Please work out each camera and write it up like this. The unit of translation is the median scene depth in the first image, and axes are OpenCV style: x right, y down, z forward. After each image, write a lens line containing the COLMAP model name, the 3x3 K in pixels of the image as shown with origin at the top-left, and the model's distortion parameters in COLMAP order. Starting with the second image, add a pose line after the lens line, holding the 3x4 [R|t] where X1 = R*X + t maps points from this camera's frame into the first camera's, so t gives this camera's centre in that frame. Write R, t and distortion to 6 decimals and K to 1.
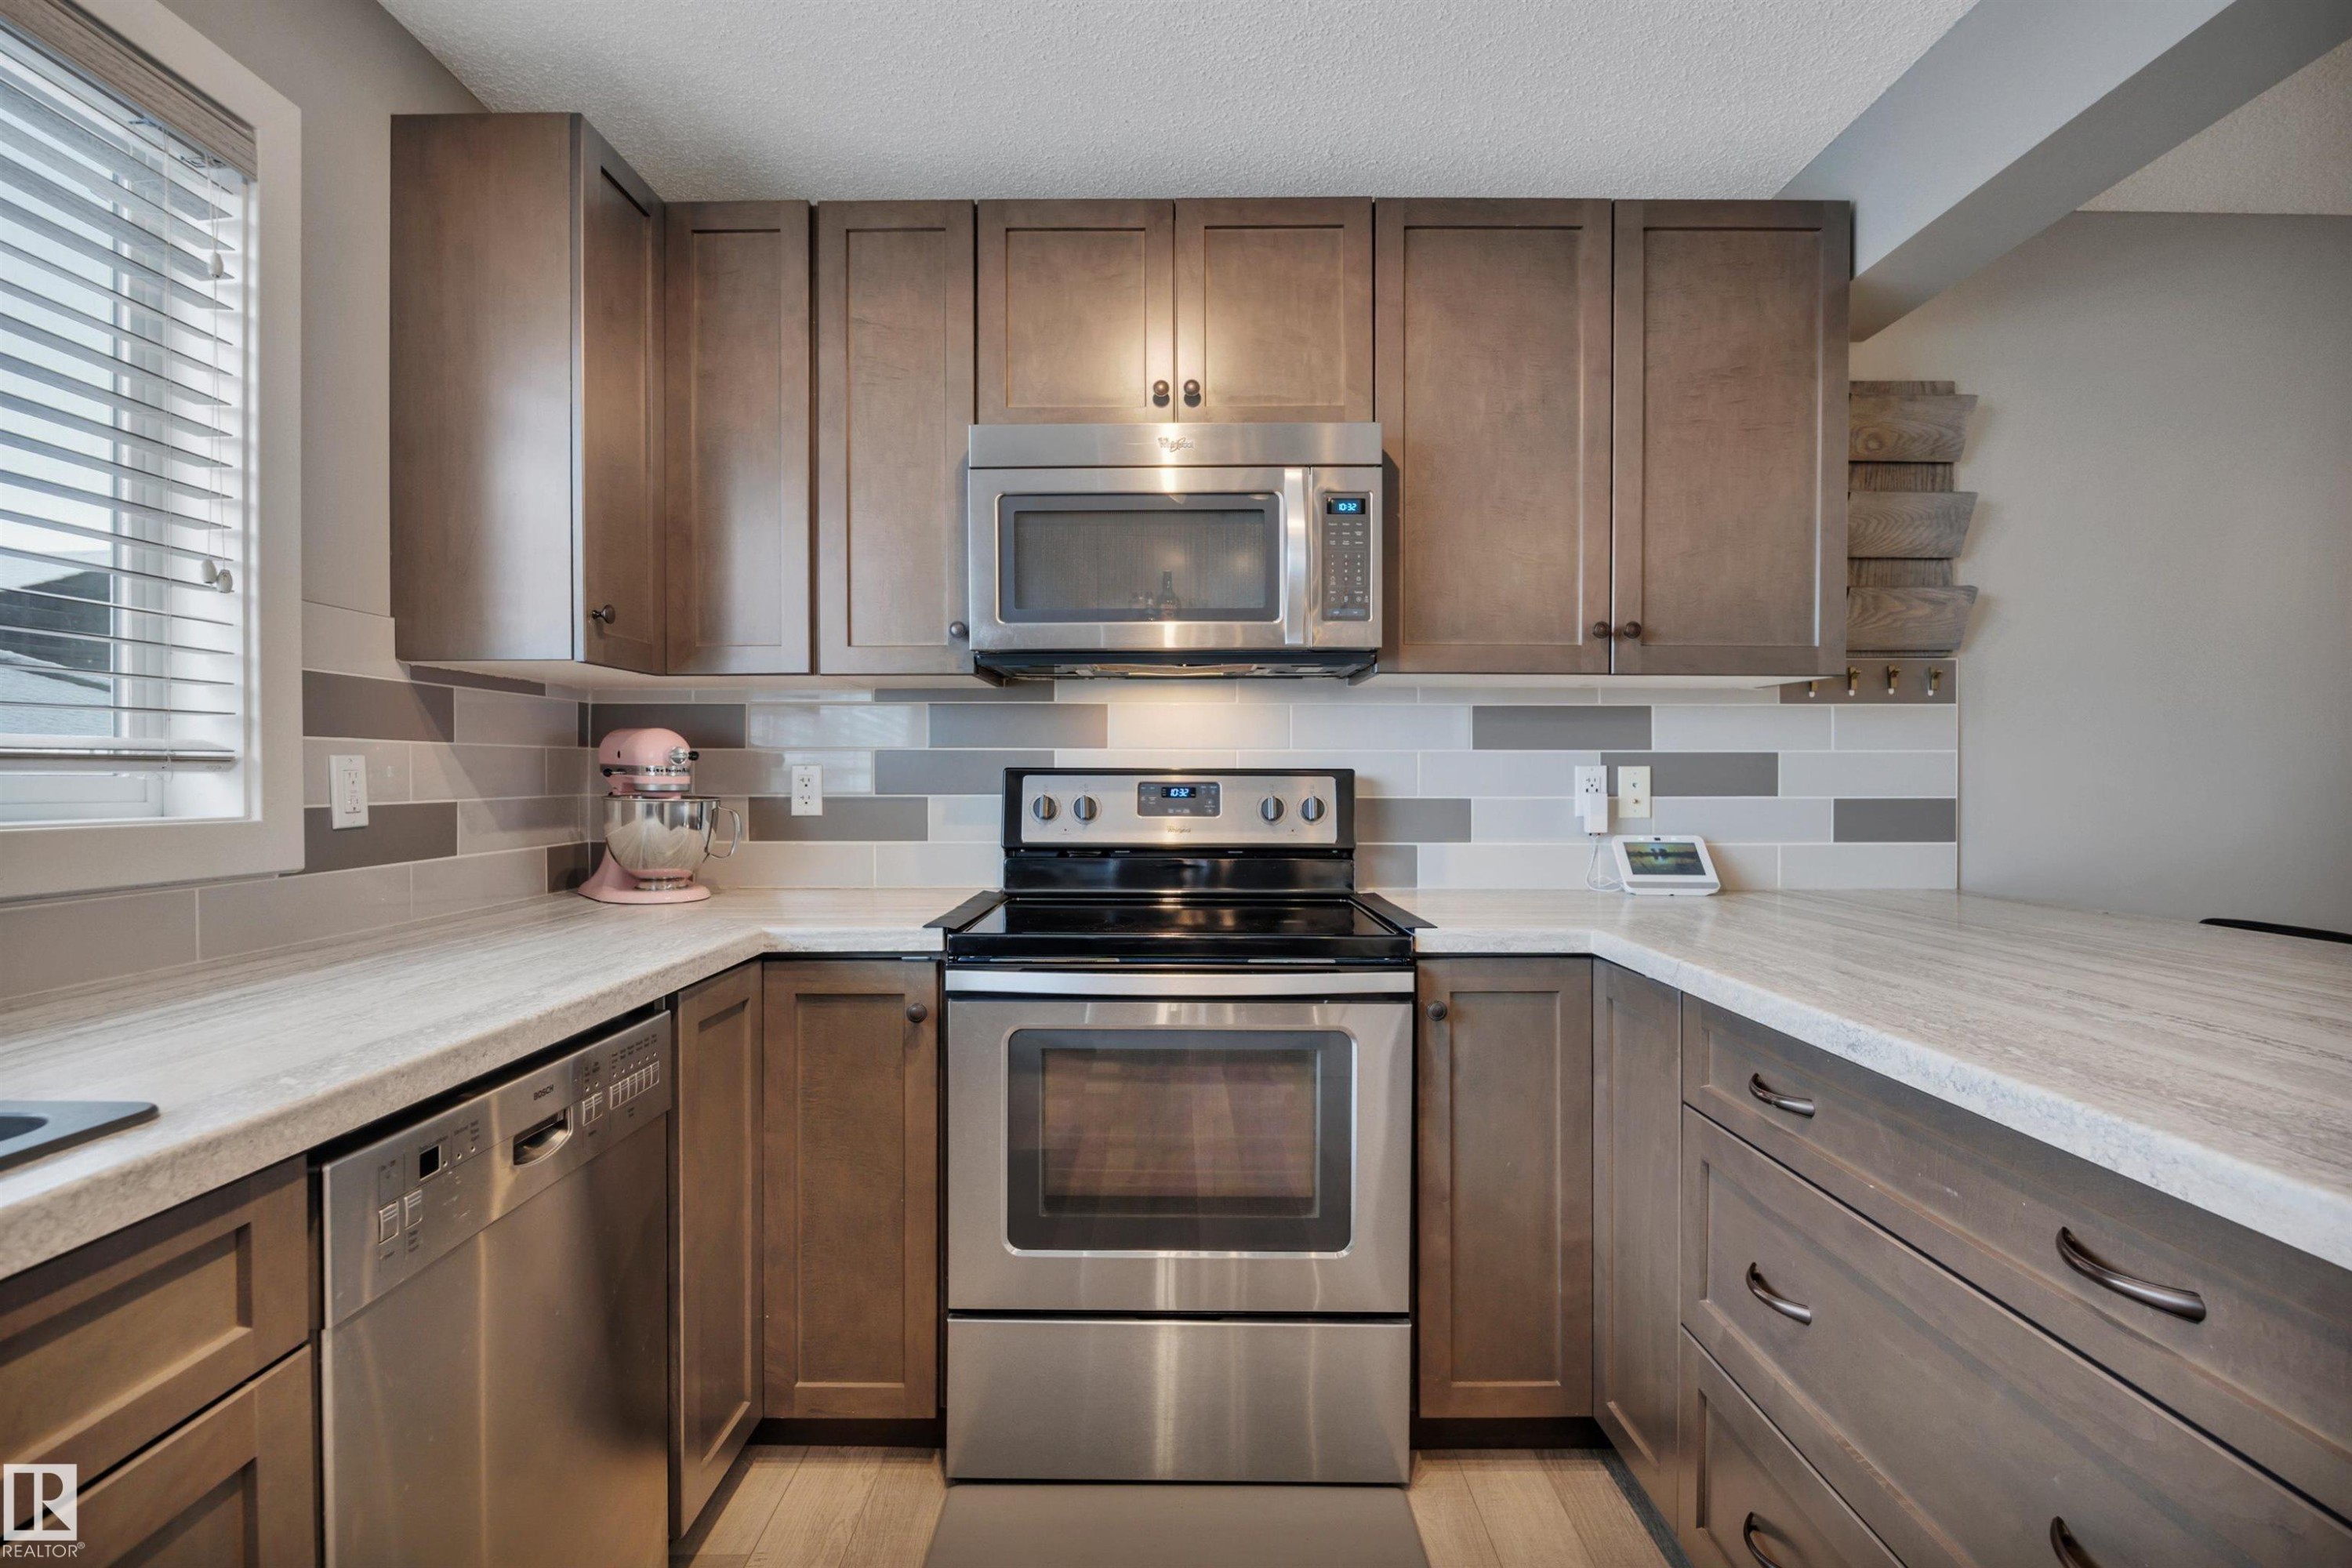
lens RADIAL K [[1069.6, 0, 1169.1], [0, 1069.6, 782.0], [0, 0, 1]] dist [-0.017188, 0.000963]
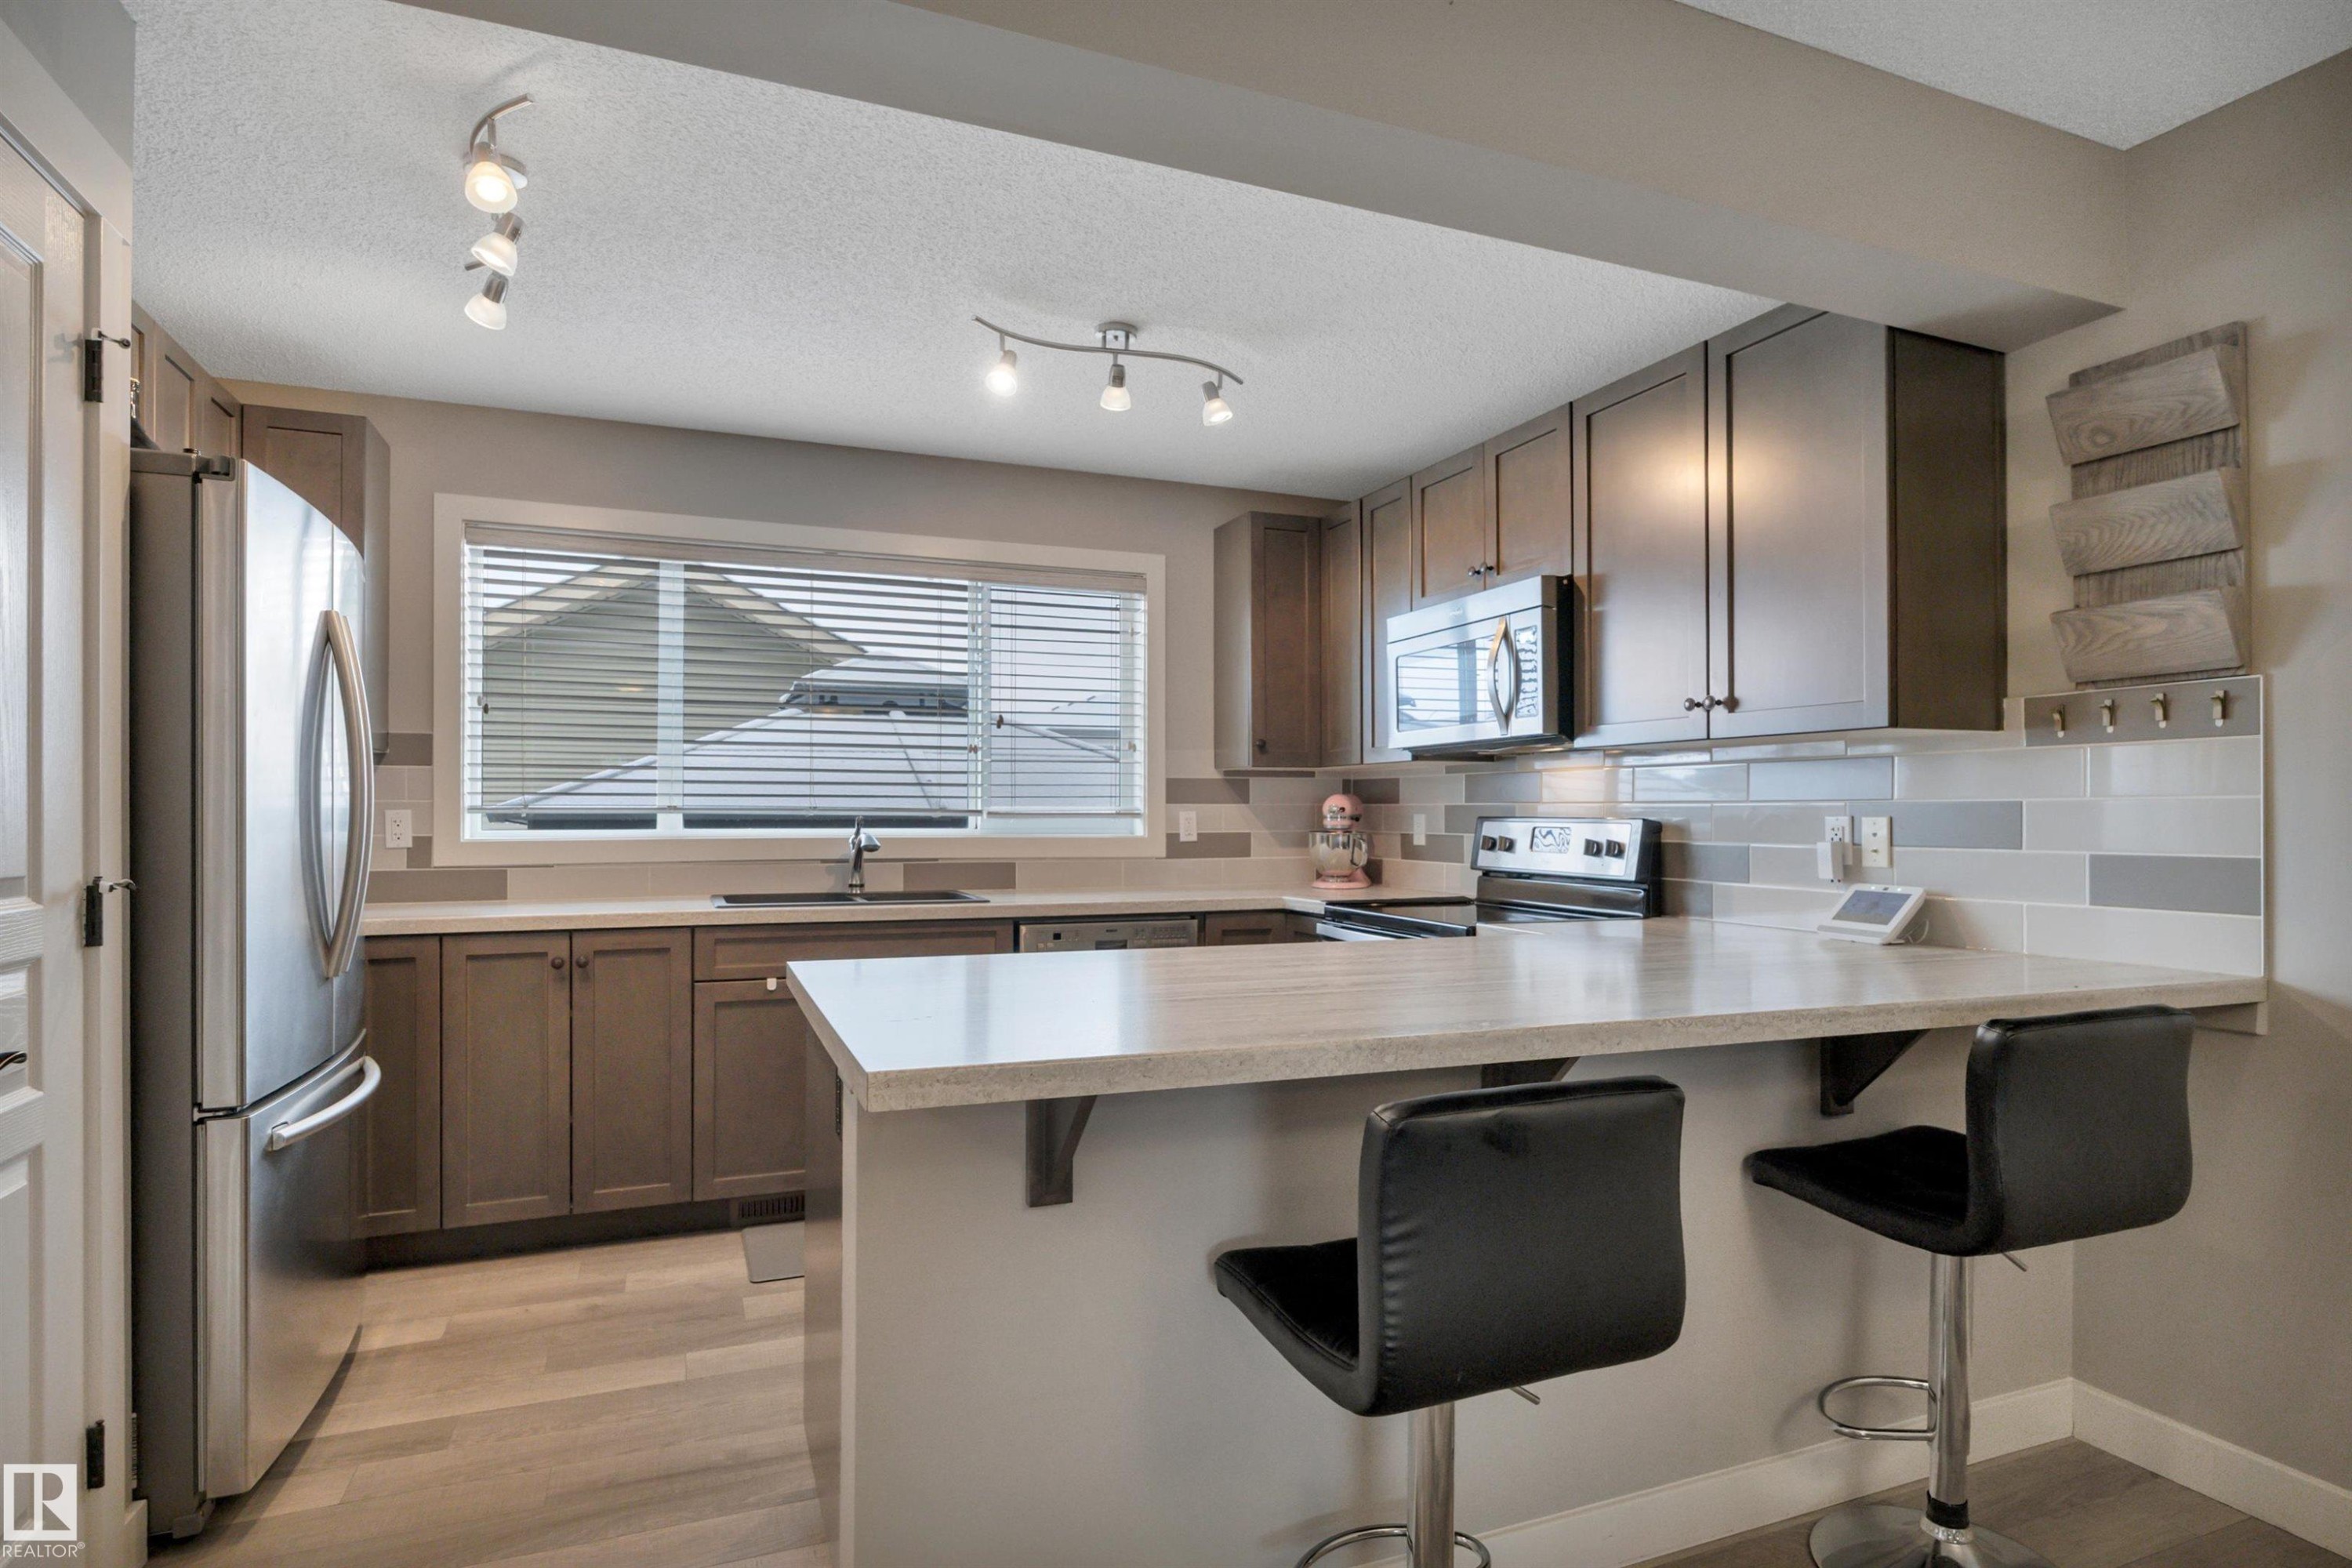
lens RADIAL K [[1221.3, 0, 1175.3], [0, 1221.3, 805.1], [0, 0, 1]] dist [0.001514, -0.000440]
pose [[0.381387, -0.005659, -0.924398, 1.498562], [-0.007051, 0.999934, -0.009031, -0.012214], [0.924388, 0.009962, 0.381322, -0.067594]]
